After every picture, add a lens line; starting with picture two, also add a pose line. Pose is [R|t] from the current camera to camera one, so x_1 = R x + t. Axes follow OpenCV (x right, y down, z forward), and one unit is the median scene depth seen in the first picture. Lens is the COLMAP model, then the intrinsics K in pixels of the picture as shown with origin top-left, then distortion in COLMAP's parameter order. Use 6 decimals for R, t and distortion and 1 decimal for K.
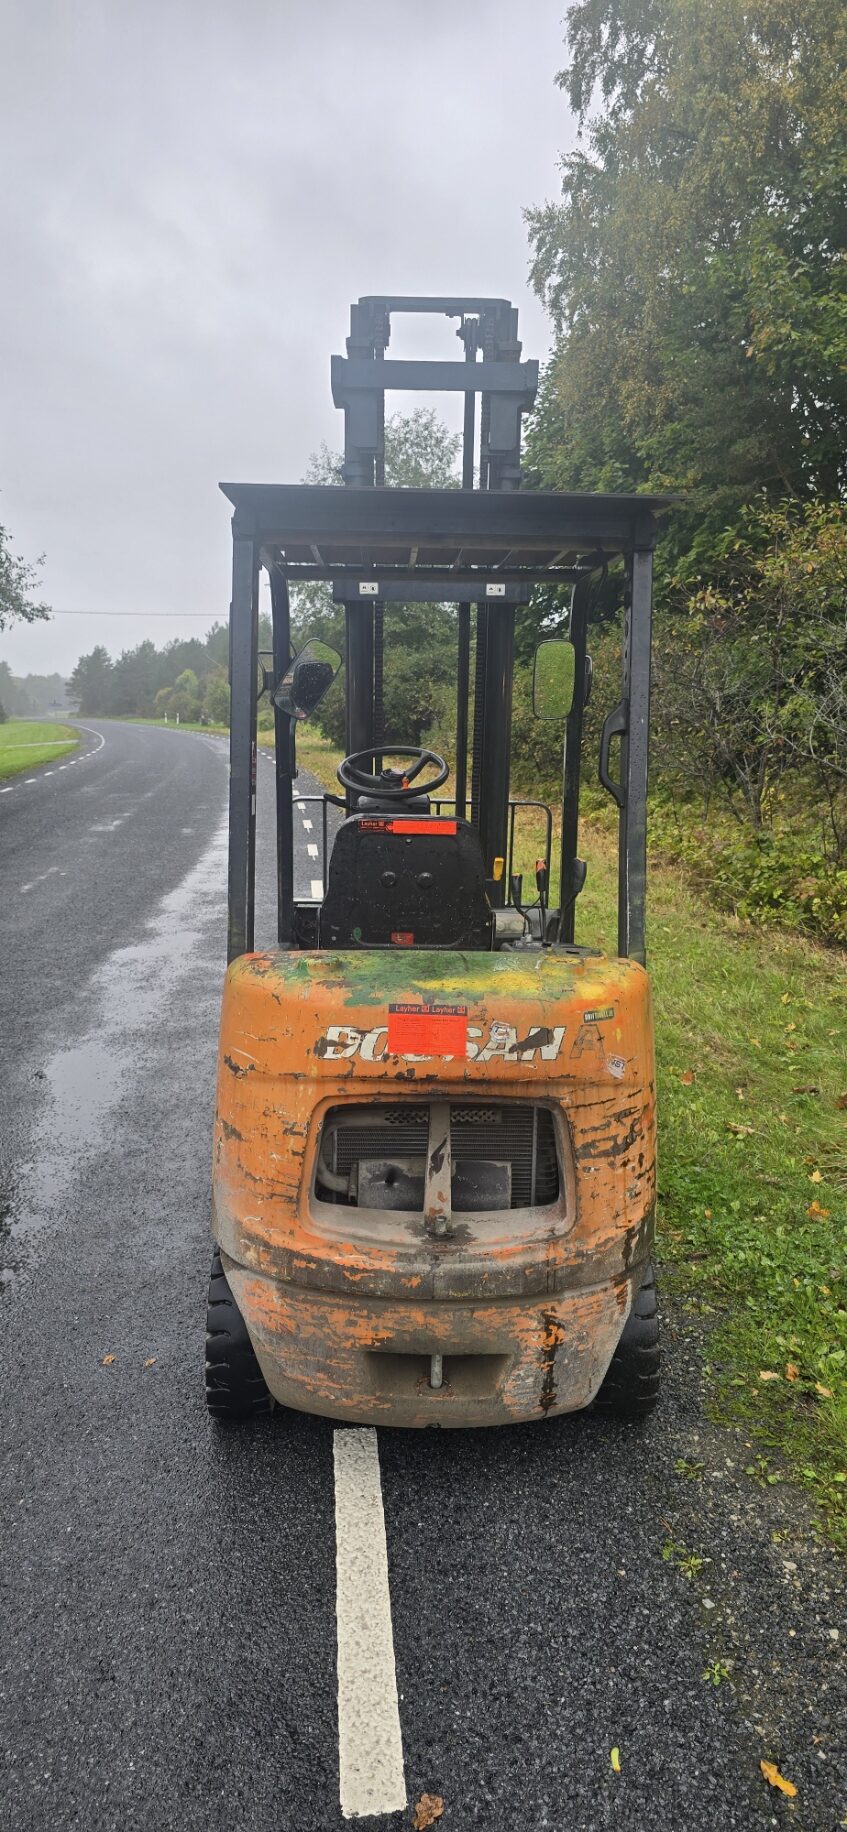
lens RADIAL K [[1248.9, 0, 422.9], [0, 1248.9, 934.2], [0, 0, 1]] dist [0.005020, -0.000724]
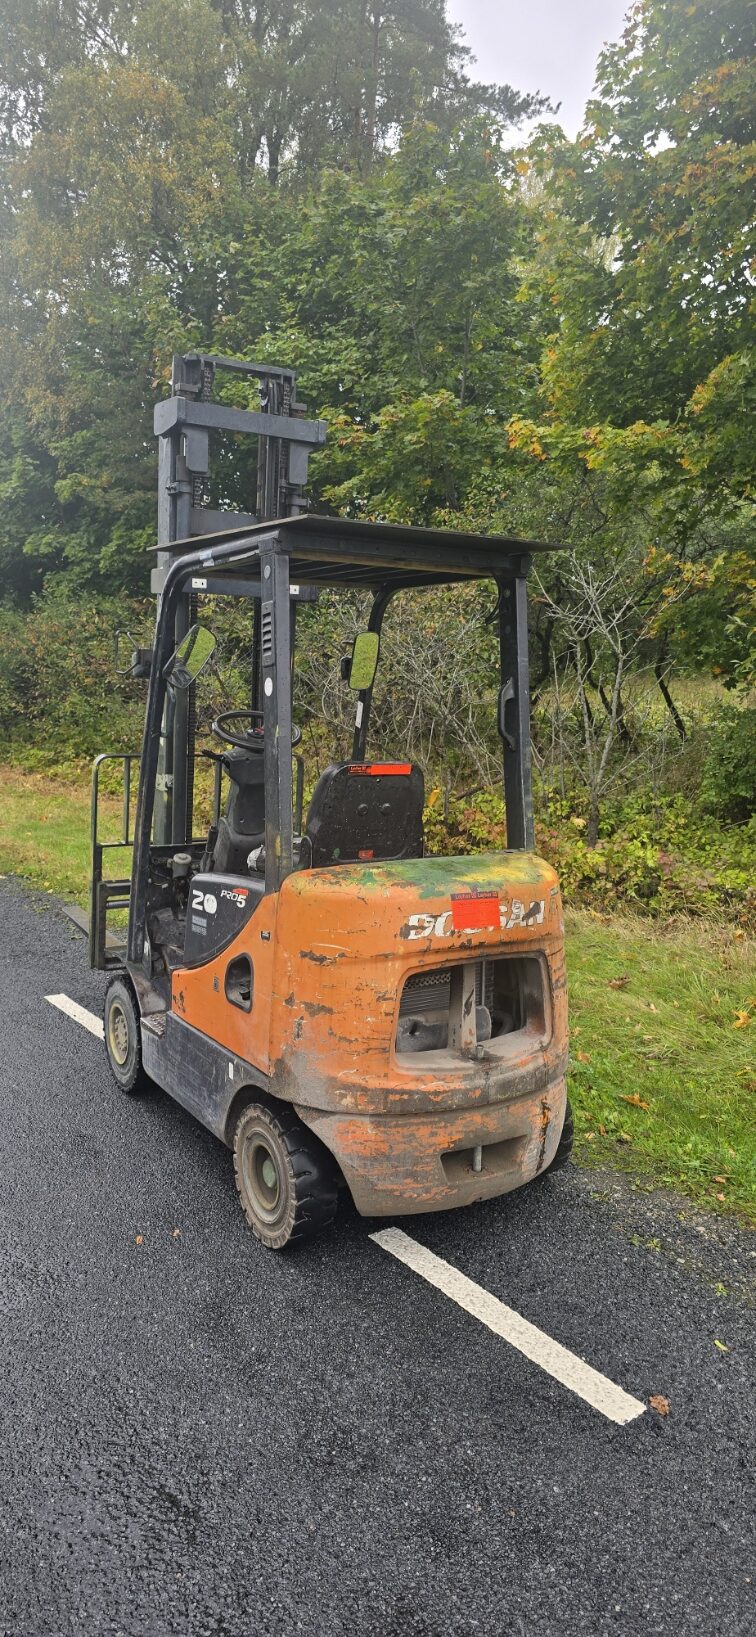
lens RADIAL K [[1125.8, 0, 378.0], [0, 1125.8, 818.5], [0, 0, 1]] dist [0.006063, -0.001431]
pose [[0.859381, -0.053680, 0.508511, -0.708508], [0.080367, 0.996294, -0.030647, 0.003408], [-0.504981, 0.067205, 0.860510, -0.041708]]
